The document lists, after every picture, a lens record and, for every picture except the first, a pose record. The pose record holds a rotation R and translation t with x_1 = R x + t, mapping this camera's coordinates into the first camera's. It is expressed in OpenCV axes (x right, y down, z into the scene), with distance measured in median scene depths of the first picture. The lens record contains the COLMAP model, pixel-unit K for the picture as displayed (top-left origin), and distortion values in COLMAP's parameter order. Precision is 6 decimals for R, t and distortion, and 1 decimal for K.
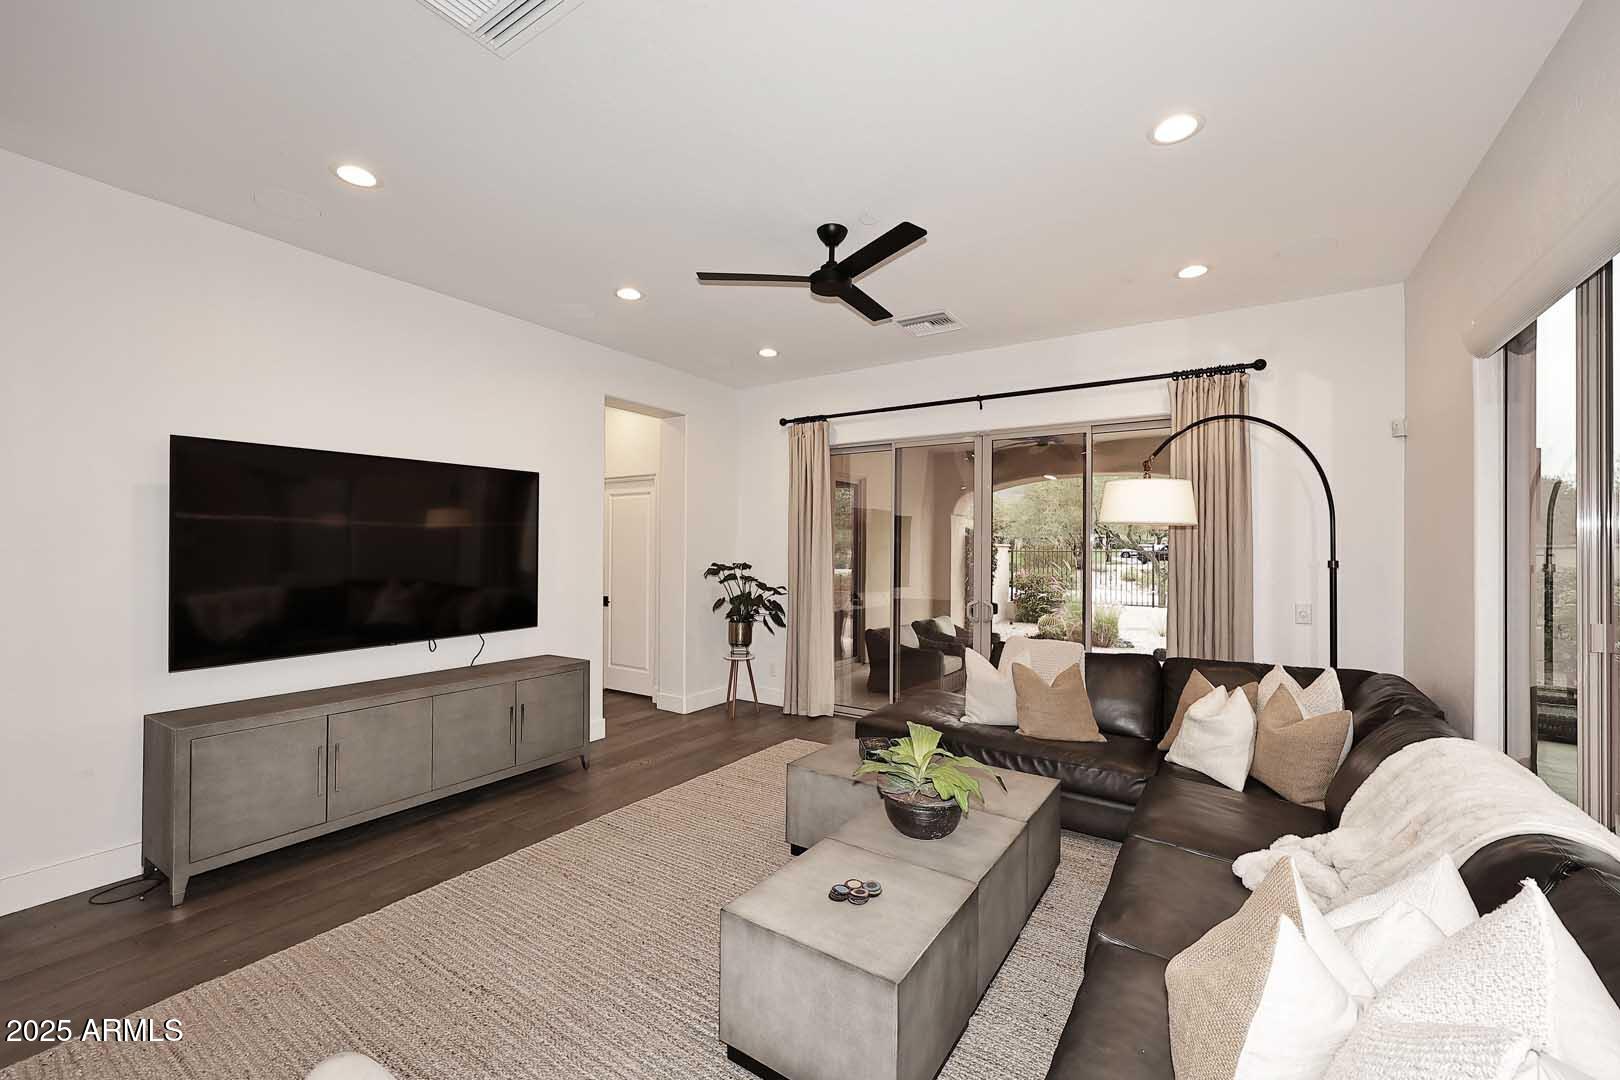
lens RADIAL K [[649.9, 0, 813.0], [0, 649.9, 542.0], [0, 0, 1]] dist [0.000725, -0.001164]
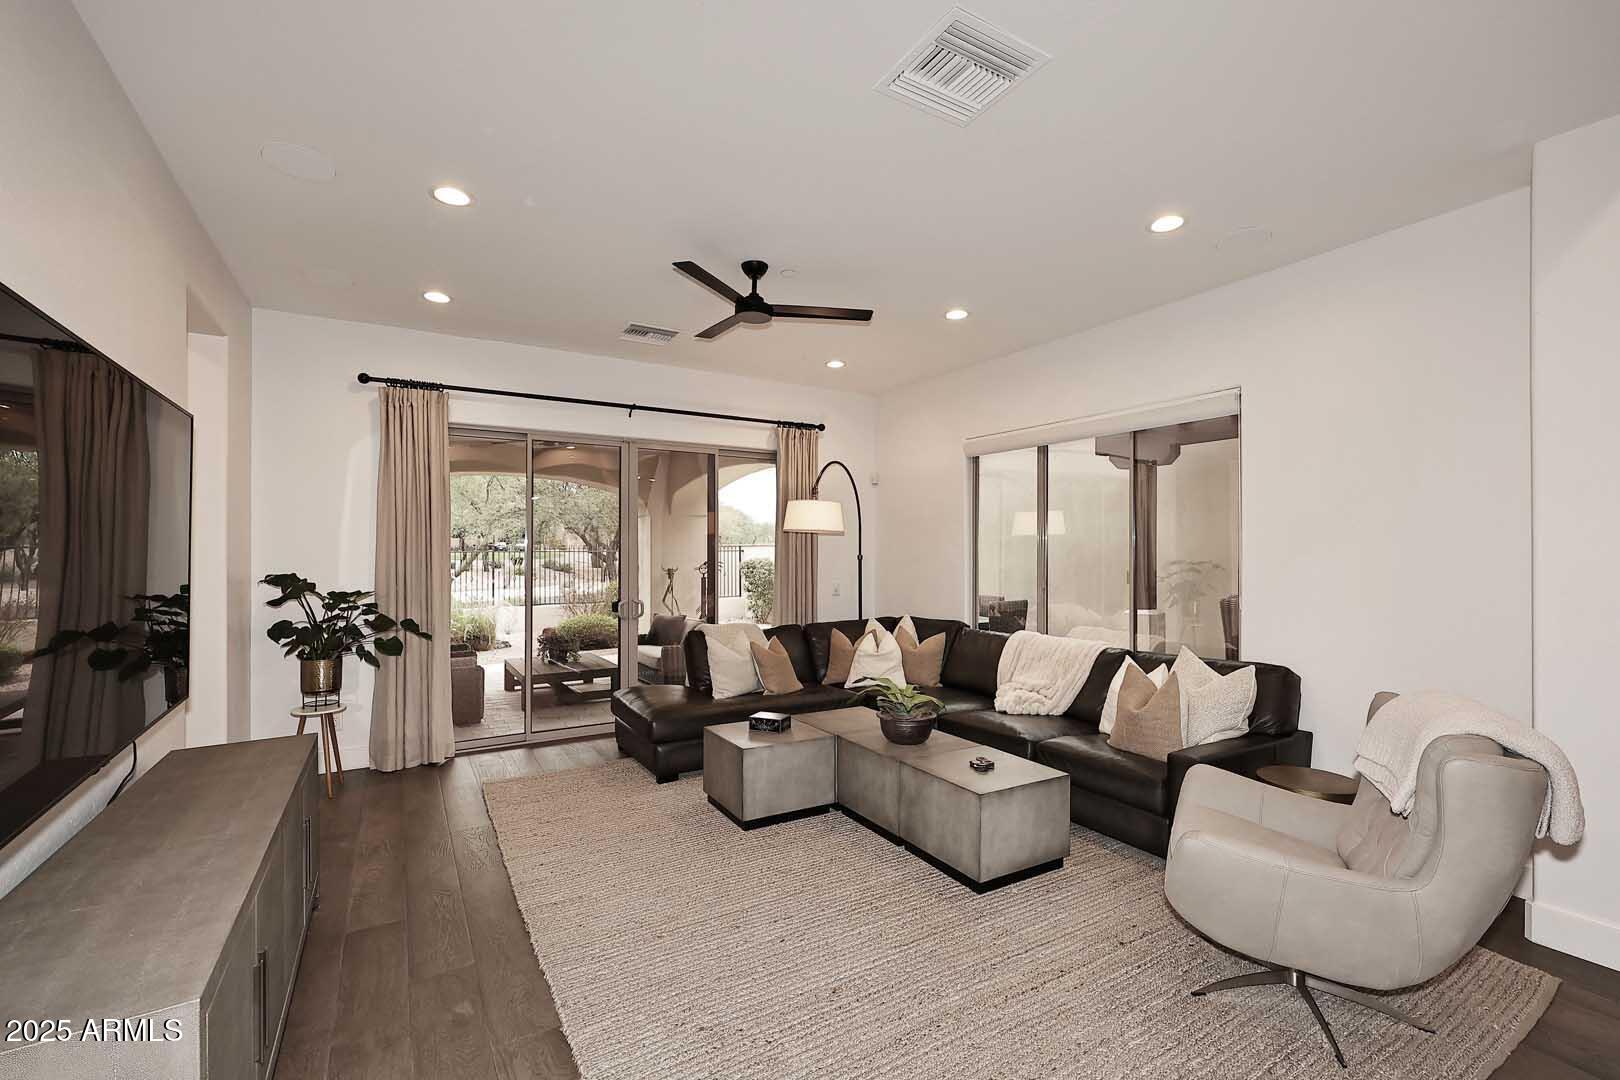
lens RADIAL K [[702.6, 0, 809.4], [0, 702.6, 547.8], [0, 0, 1]] dist [0.000376, -0.000079]
pose [[0.436395, -0.006022, 0.899735, -0.559473], [-0.003709, 0.999957, 0.008491, -0.002982], [-0.899748, -0.007042, 0.436354, 0.210376]]
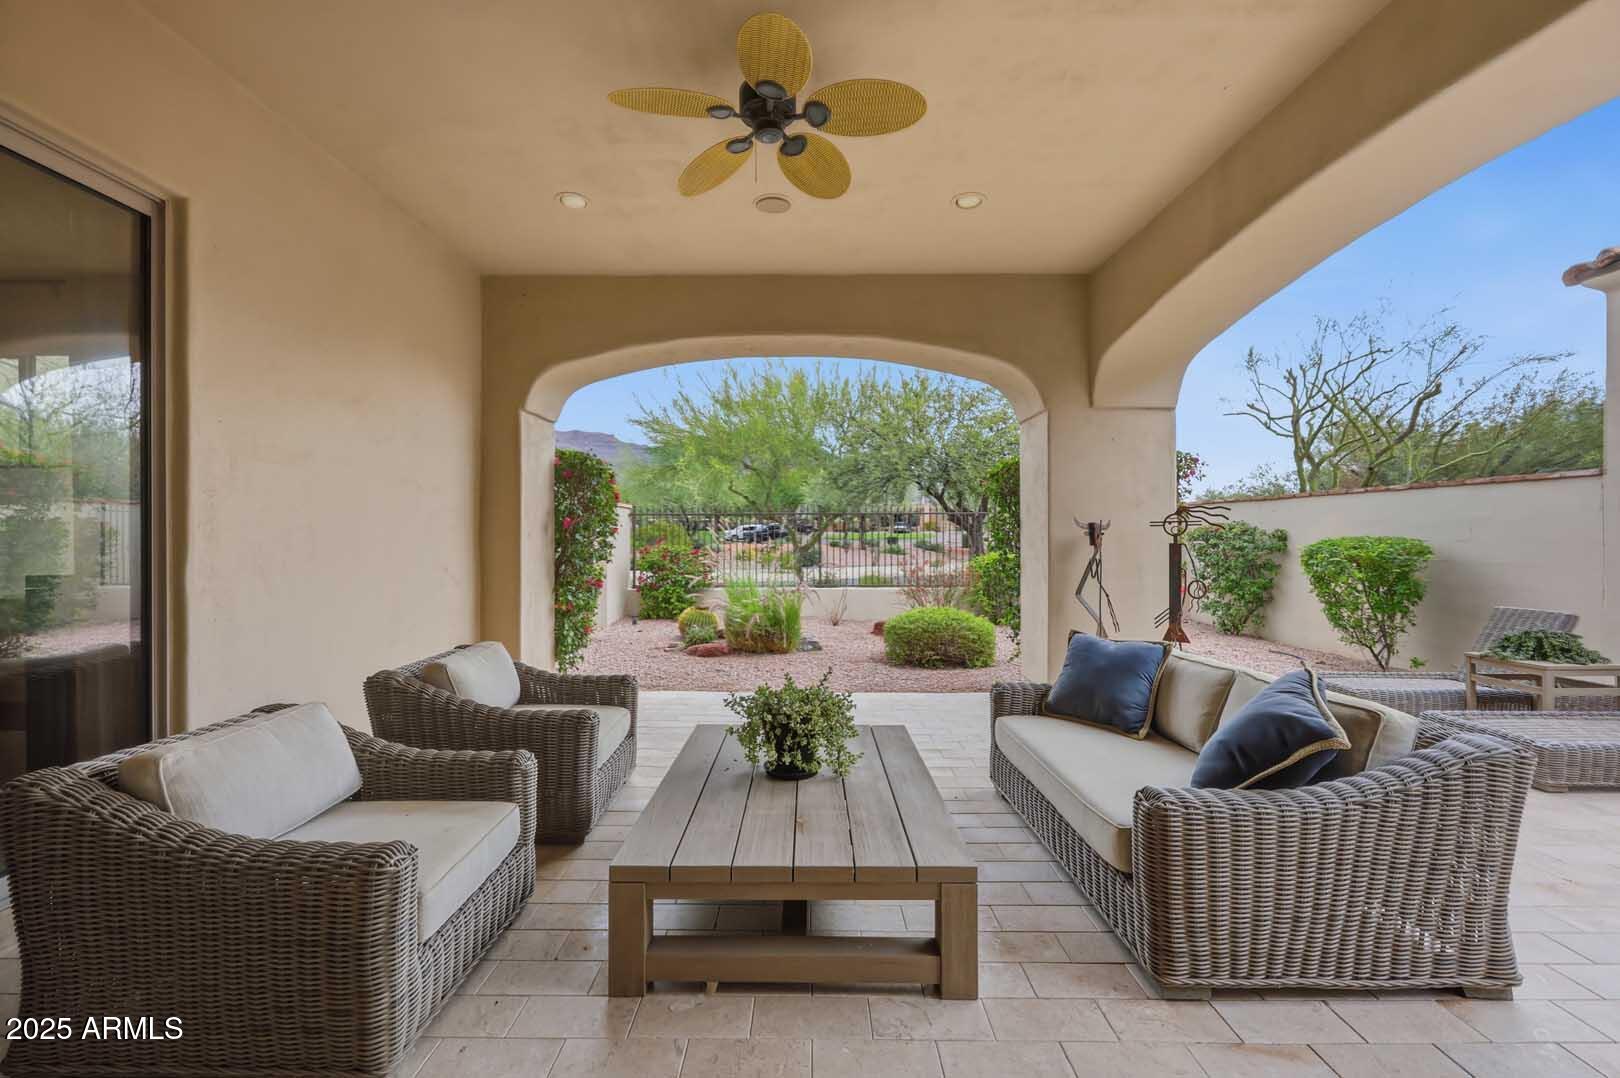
lens RADIAL K [[654.5, 0, 805.9], [0, 654.5, 538.1], [0, 0, 1]] dist [0.001121, 0.000033]
pose [[0.838524, -0.010430, 0.544764, 0.223779], [0.001554, 0.999858, 0.016751, 0.072063], [-0.544862, -0.013200, 0.838422, 0.871987]]
